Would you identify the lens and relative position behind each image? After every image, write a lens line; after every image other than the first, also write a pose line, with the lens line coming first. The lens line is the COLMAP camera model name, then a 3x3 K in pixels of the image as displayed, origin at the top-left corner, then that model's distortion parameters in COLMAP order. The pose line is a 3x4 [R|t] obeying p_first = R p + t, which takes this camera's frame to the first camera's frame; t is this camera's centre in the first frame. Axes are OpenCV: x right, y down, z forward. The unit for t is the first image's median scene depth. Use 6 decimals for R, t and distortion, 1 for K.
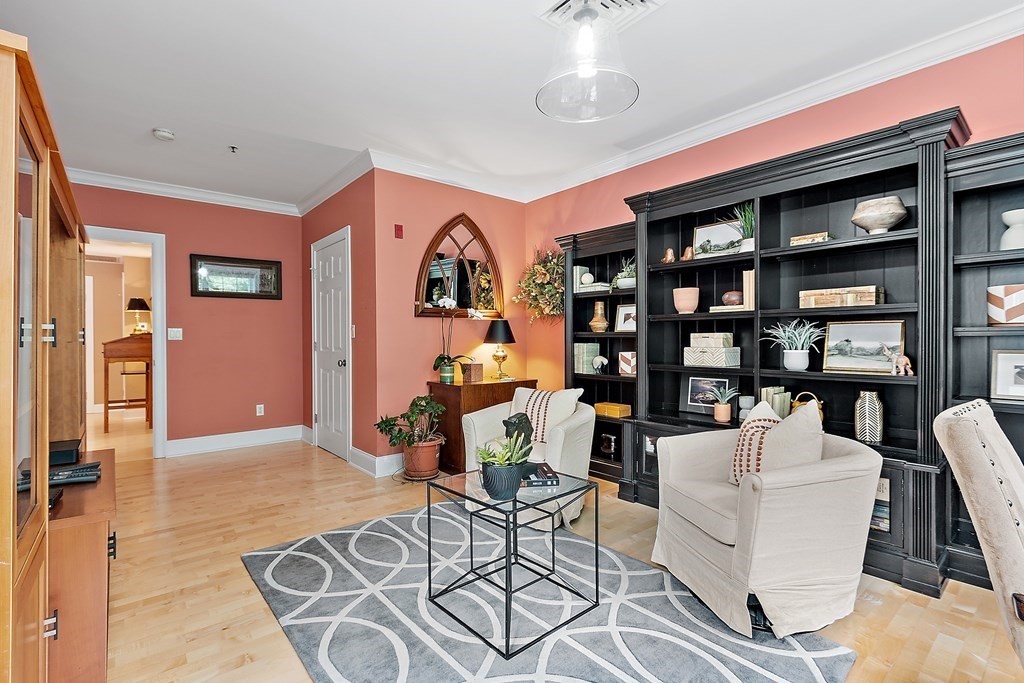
lens RADIAL K [[463.0, 0, 505.2], [0, 463.0, 341.8], [0, 0, 1]] dist [0.000946, 0.000046]
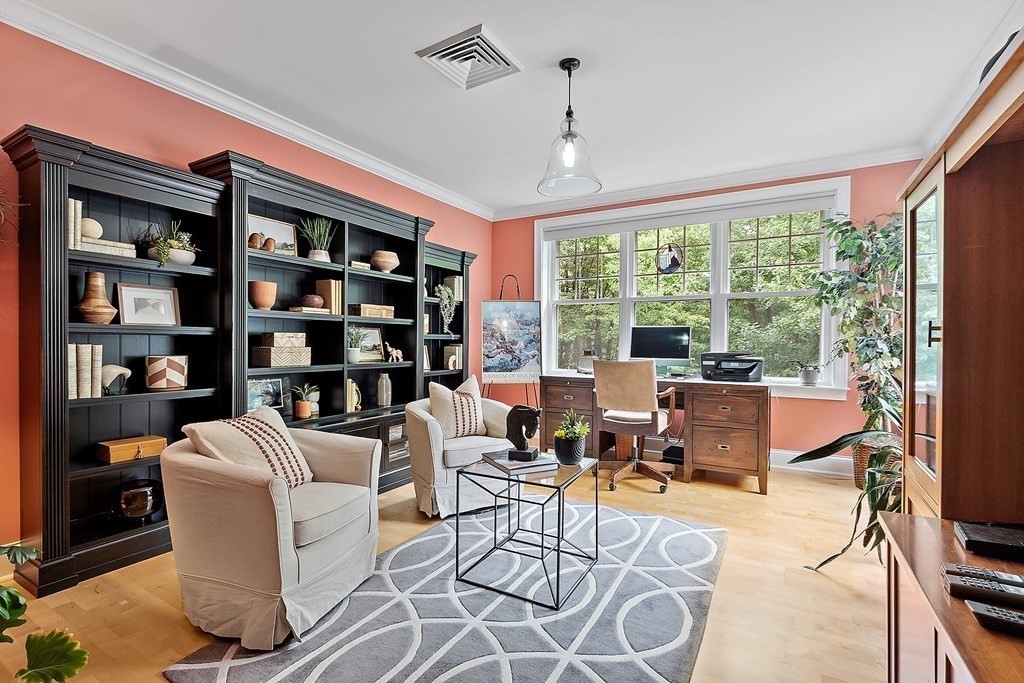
lens RADIAL K [[463.0, 0, 507.5], [0, 463.0, 342.5], [0, 0, 1]] dist [0.000946, 0.000046]
pose [[-0.331717, 0.001630, 0.943377, -0.708525], [0.000688, 0.999999, -0.001486, 0.004771], [-0.943379, 0.000156, -0.331718, 0.972200]]
